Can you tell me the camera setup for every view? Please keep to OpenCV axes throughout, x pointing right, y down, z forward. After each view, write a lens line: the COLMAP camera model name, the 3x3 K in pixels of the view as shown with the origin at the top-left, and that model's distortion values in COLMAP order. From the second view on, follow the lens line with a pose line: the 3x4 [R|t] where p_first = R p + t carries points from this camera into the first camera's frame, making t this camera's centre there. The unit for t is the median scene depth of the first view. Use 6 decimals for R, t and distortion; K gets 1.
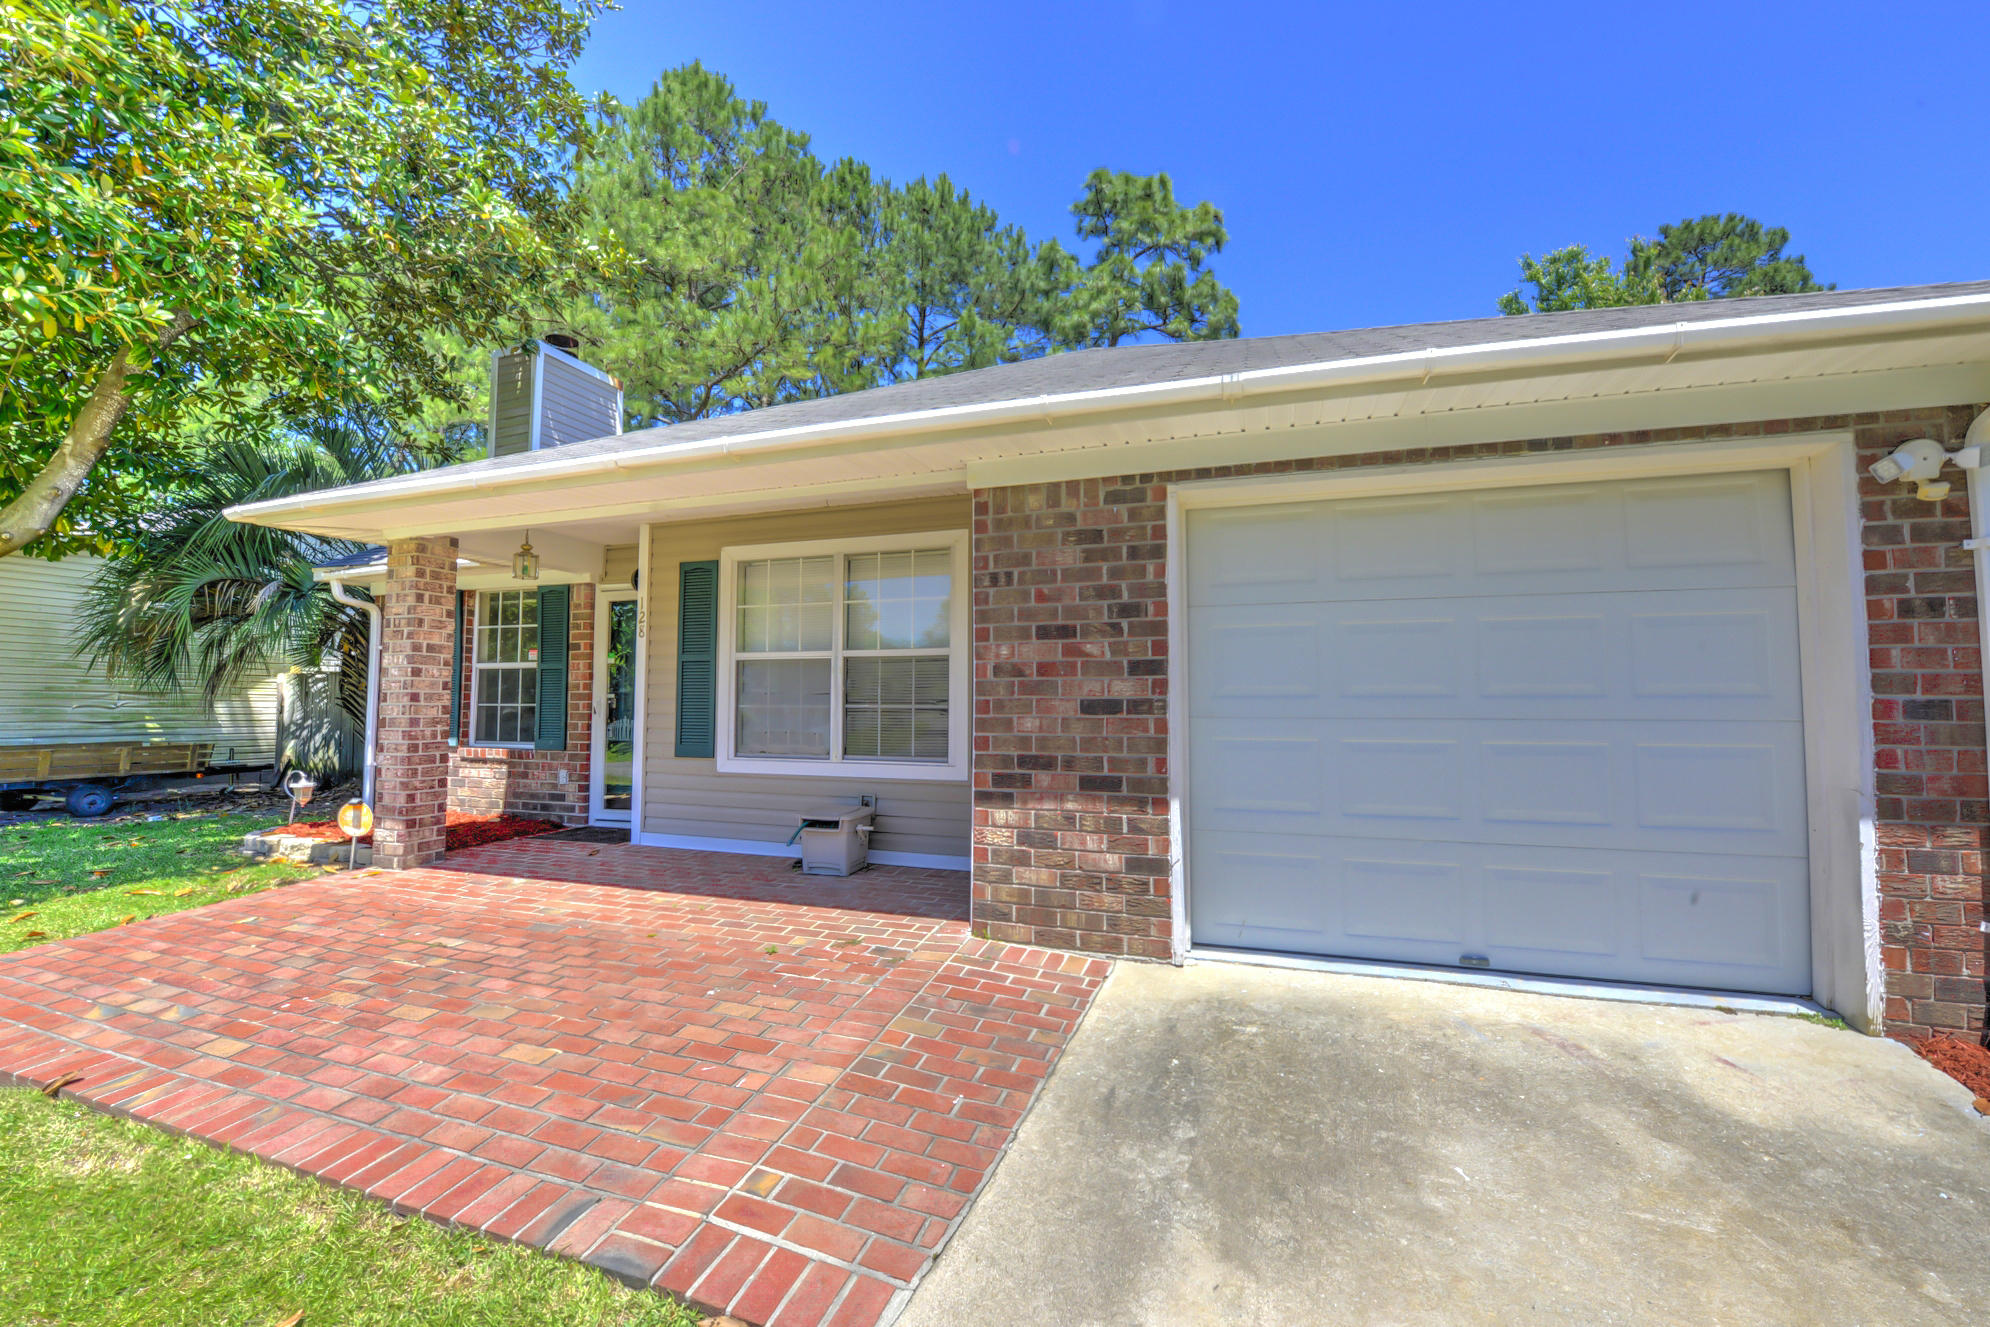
lens RADIAL K [[796.4, 0, 996.6], [0, 796.4, 655.5], [0, 0, 1]] dist [-0.014839, -0.000052]
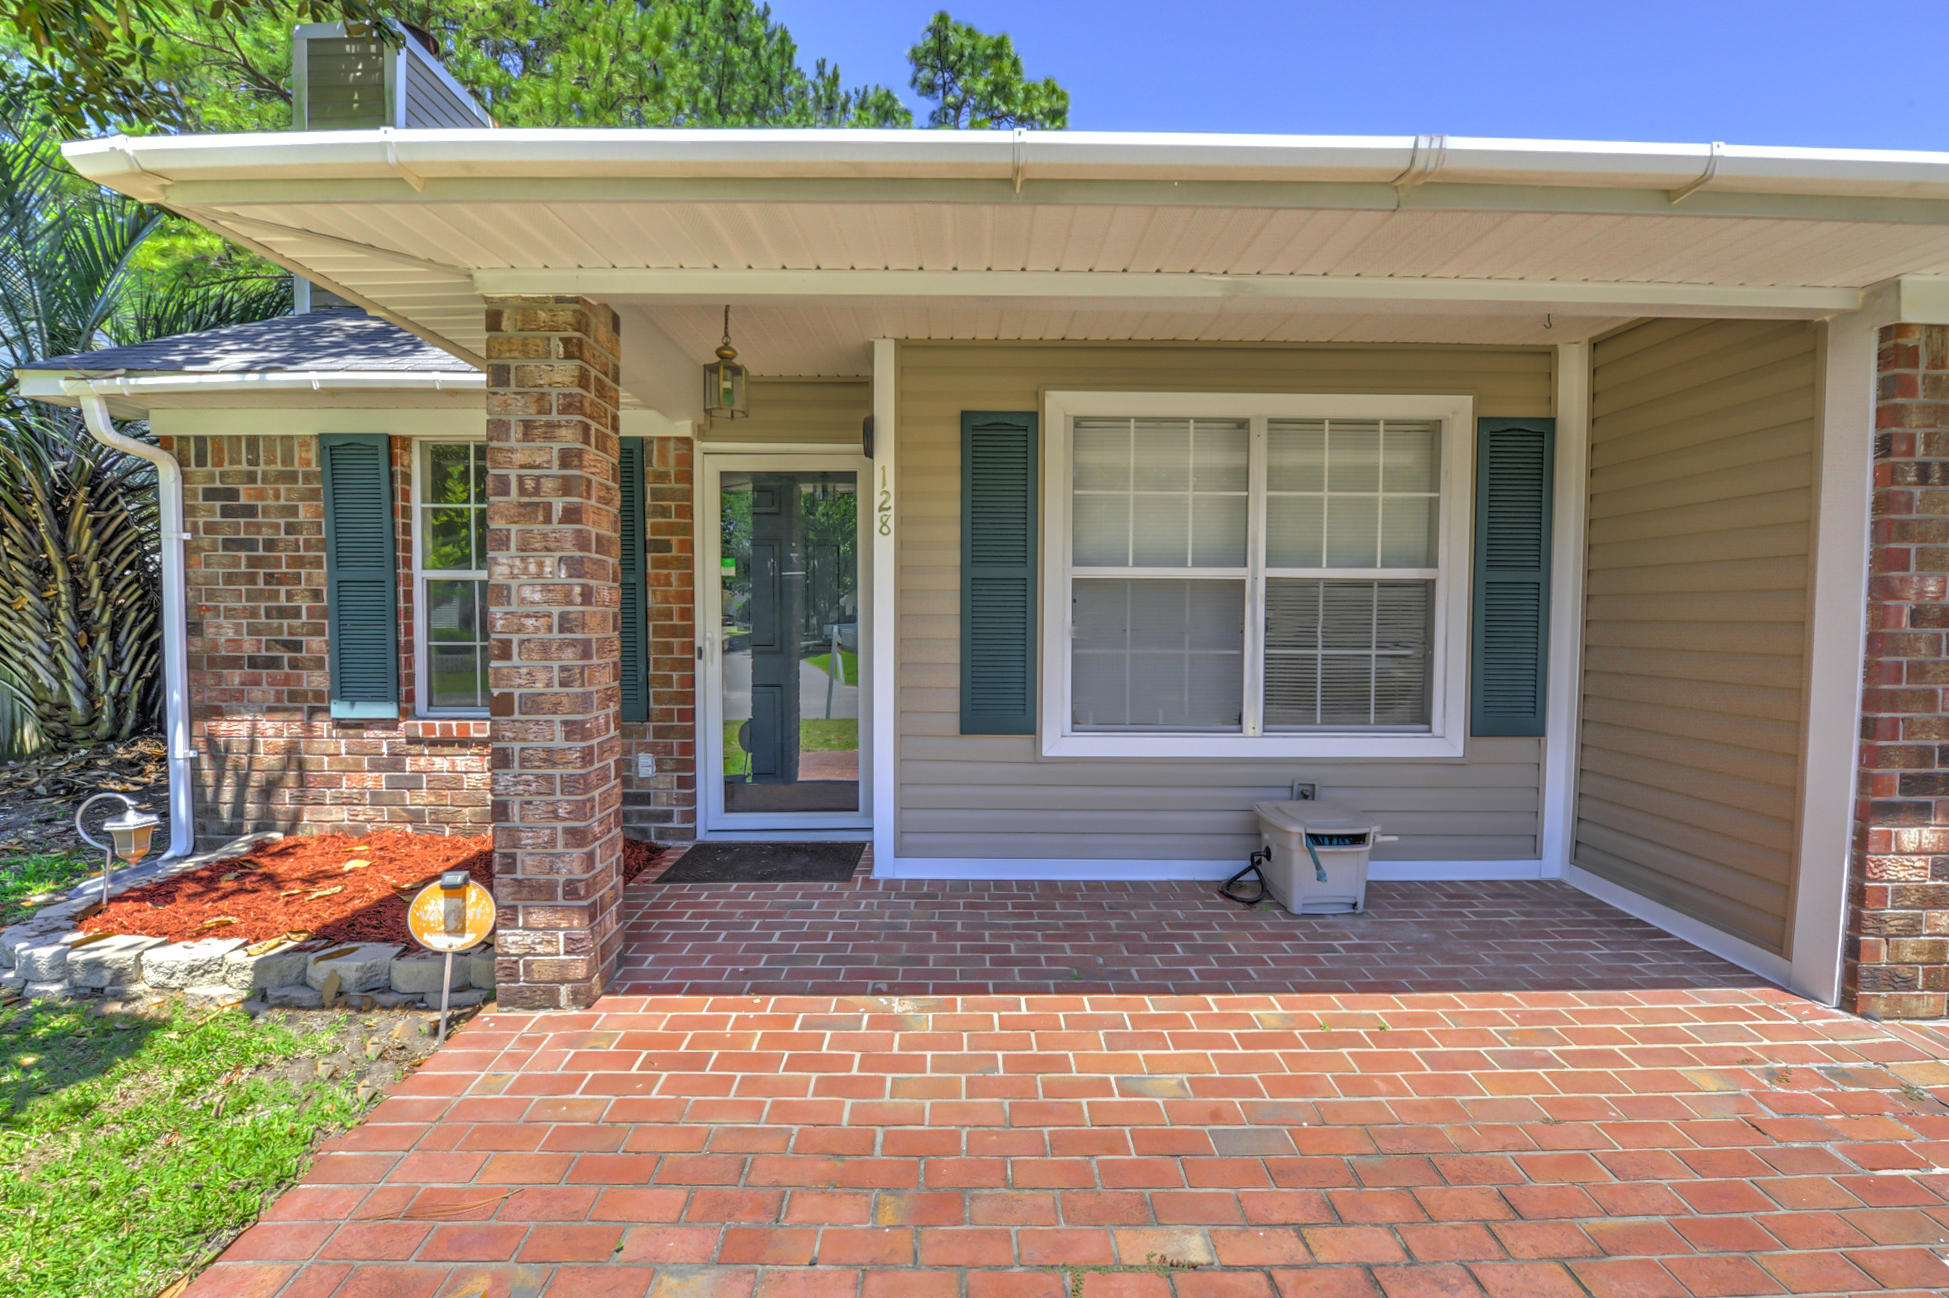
lens RADIAL K [[799.3, 0, 971.8], [0, 799.3, 645.4], [0, 0, 1]] dist [-0.017642, -0.000268]
pose [[0.943093, -0.009005, 0.332408, -0.605483], [-0.024126, 0.995146, 0.095410, 0.000241], [-0.331654, -0.098000, 0.938297, 0.430466]]
